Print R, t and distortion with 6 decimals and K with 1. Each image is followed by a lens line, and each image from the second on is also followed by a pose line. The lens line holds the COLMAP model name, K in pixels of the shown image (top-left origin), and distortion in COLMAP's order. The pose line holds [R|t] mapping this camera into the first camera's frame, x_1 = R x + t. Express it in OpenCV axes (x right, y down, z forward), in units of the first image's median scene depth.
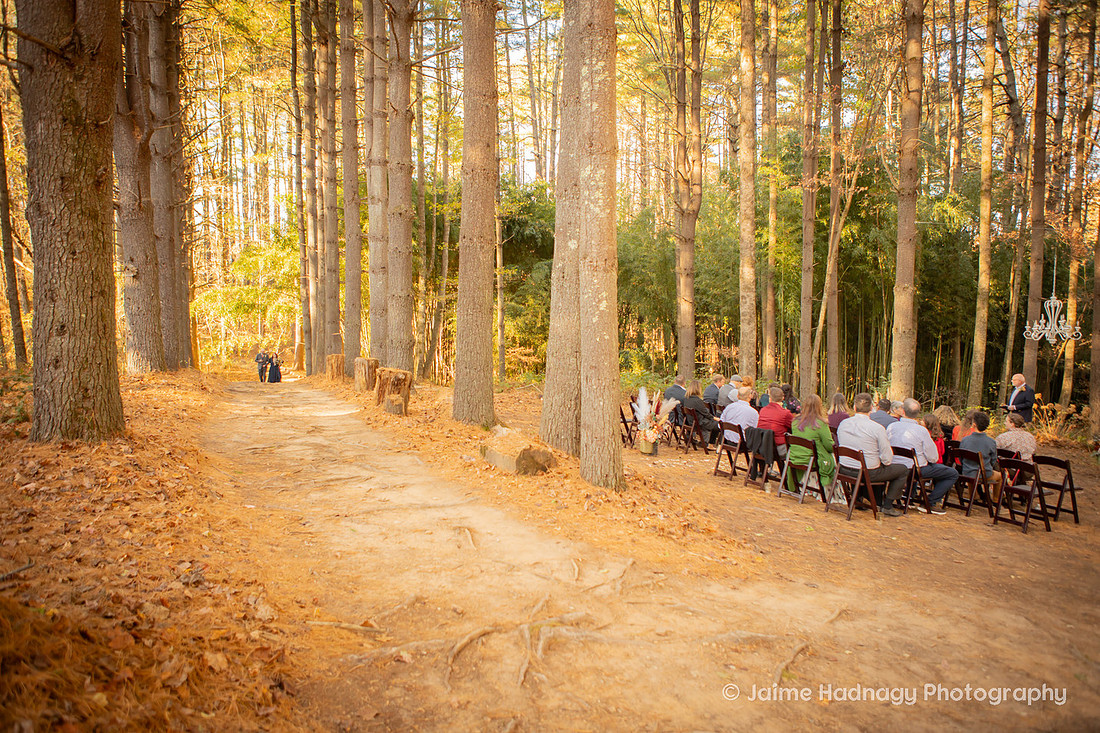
lens RADIAL K [[755.3, 0, 550.2], [0, 755.3, 367.6], [0, 0, 1]] dist [-0.086530, 0.018933]
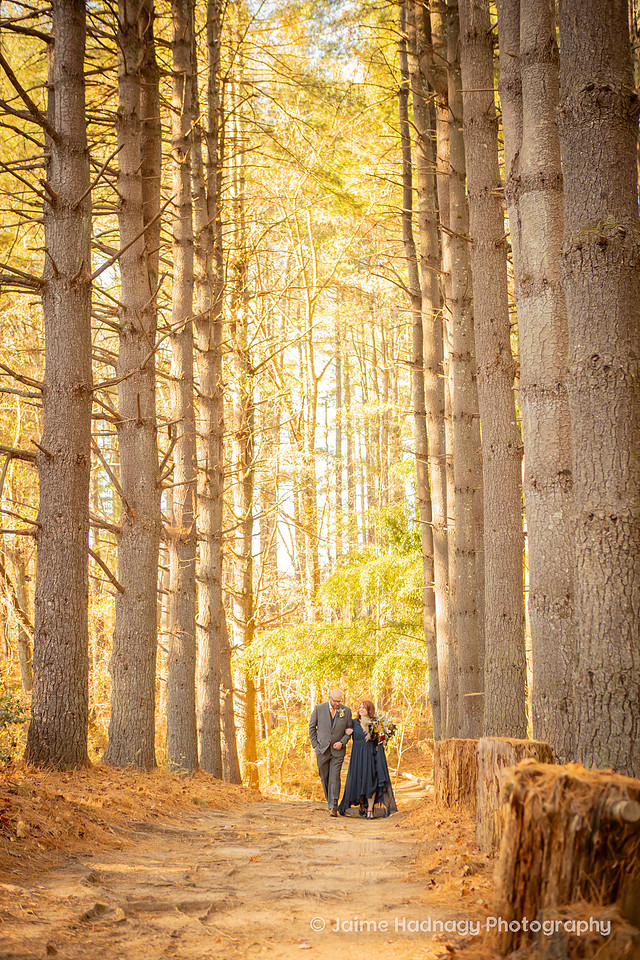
lens RADIAL K [[1177.8, 0, 319.3], [0, 1177.8, 479.4], [0, 0, 1]] dist [-0.007648, 0.000000]
pose [[0.899725, -0.081794, -0.428724, -0.054983], [-0.028748, 0.969044, -0.245210, 0.002778], [0.435509, 0.232947, 0.869522, 0.288064]]
